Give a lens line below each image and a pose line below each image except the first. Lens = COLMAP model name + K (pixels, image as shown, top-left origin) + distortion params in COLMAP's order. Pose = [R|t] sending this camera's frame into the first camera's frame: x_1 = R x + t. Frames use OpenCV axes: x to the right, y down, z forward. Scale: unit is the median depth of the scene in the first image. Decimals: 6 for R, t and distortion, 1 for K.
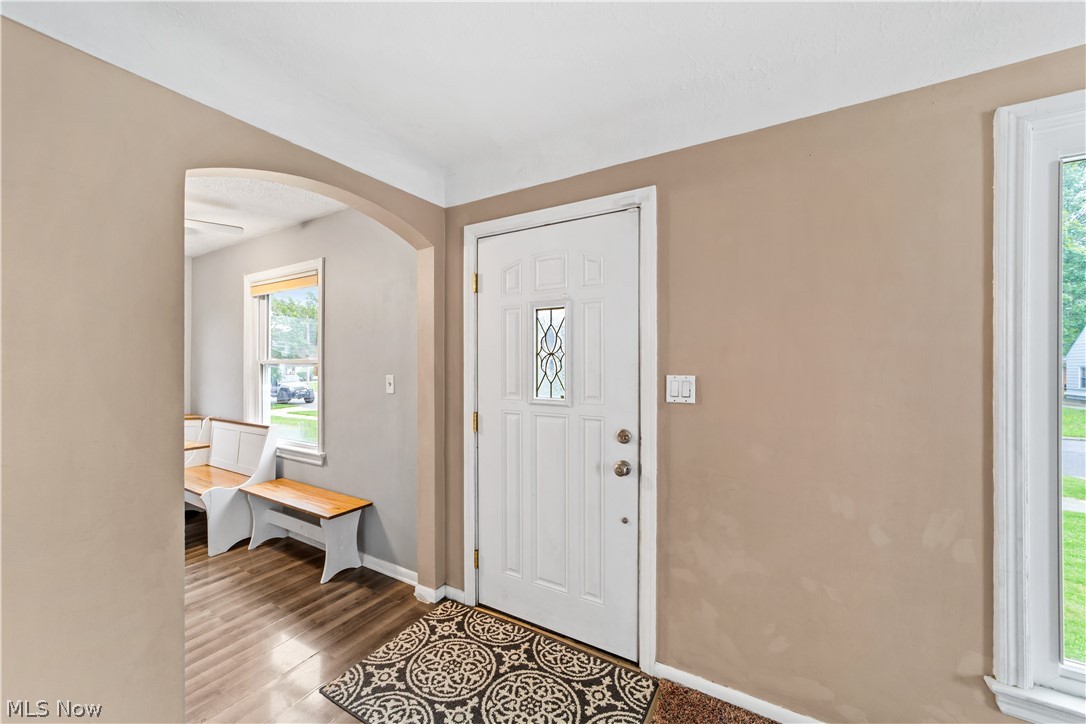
lens RADIAL K [[418.4, 0, 540.6], [0, 418.4, 364.7], [0, 0, 1]] dist [-0.014839, 0.006955]
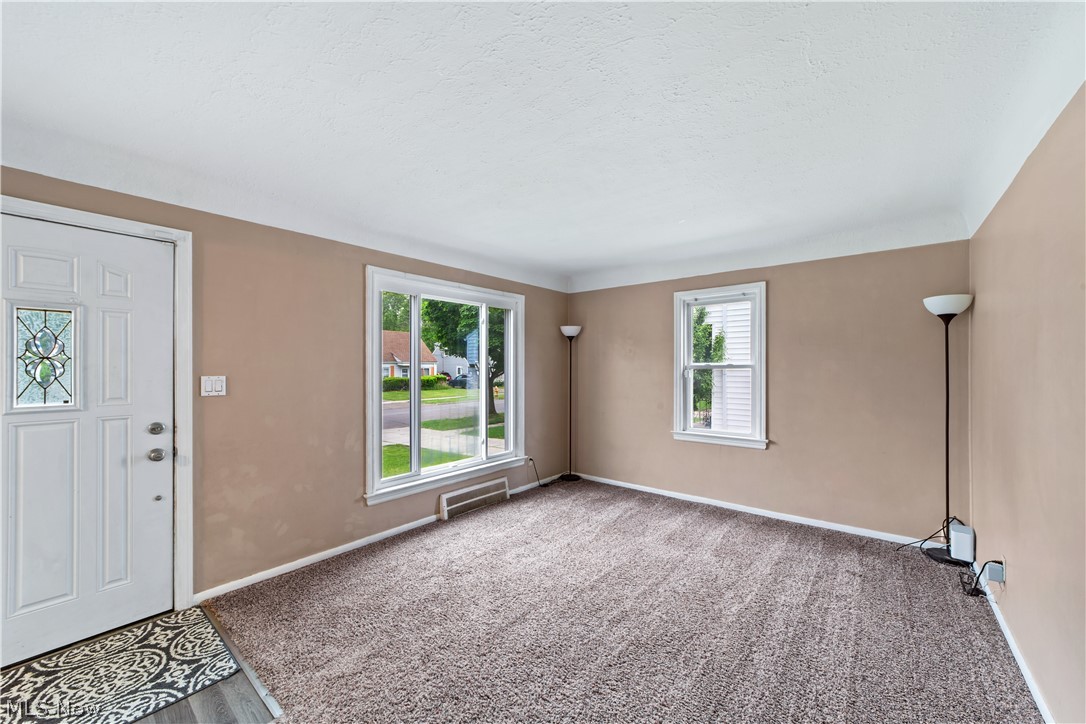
lens RADIAL K [[418.4, 0, 540.6], [0, 418.4, 367.5], [0, 0, 1]] dist [-0.014839, 0.006955]
pose [[0.150967, -0.006493, 0.988518, -0.740877], [-0.000092, 0.999978, 0.006582, -0.010462], [-0.988539, -0.001085, 0.150963, -0.246231]]
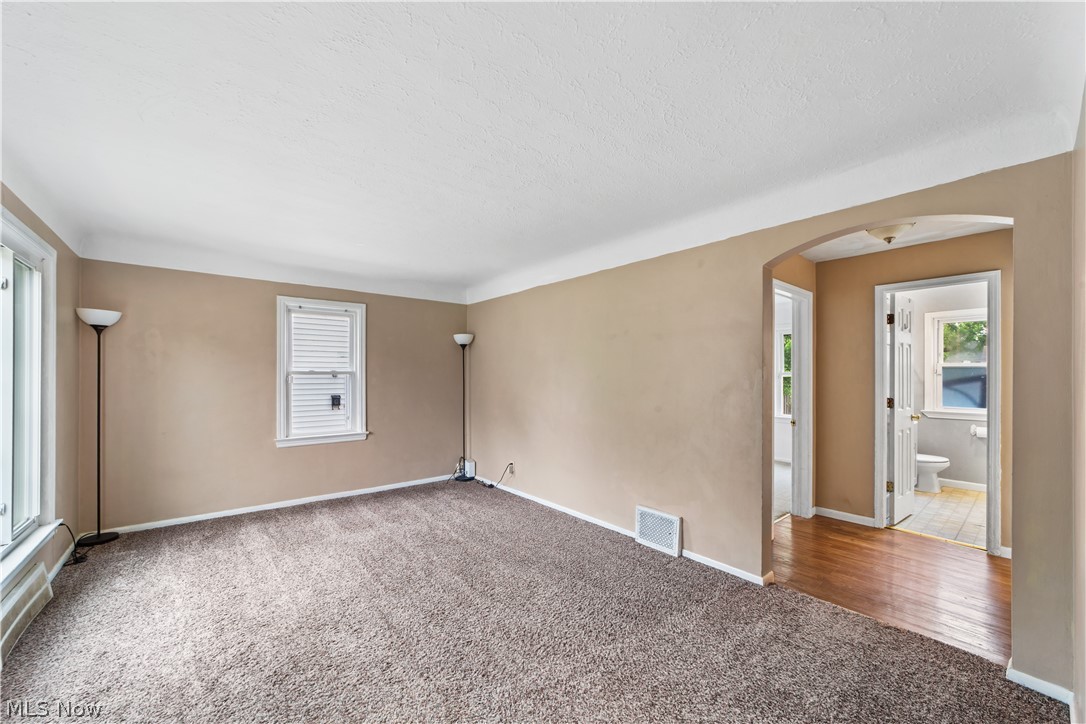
lens RADIAL K [[418.4, 0, 531.8], [0, 418.4, 369.6], [0, 0, 1]] dist [-0.014839, 0.006955]
pose [[-0.936765, 0.004249, 0.349933, -0.428964], [-0.002378, 0.999826, -0.018506, 0.020581], [-0.349951, -0.018168, -0.936592, 0.870931]]
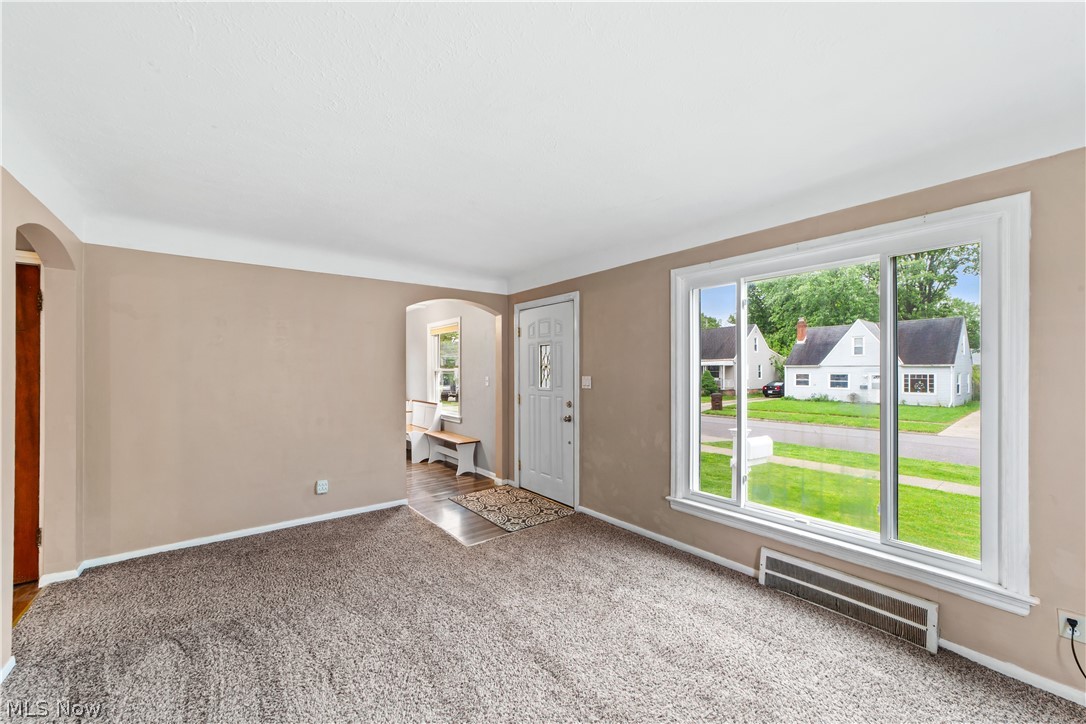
lens RADIAL K [[418.4, 0, 544.1], [0, 418.4, 373.4], [0, 0, 1]] dist [-0.014839, 0.006955]
pose [[0.935378, 0.001749, -0.353646, 0.779067], [0.000282, 0.999984, 0.005690, -0.001843], [0.353650, -0.005422, 0.935362, -1.002728]]
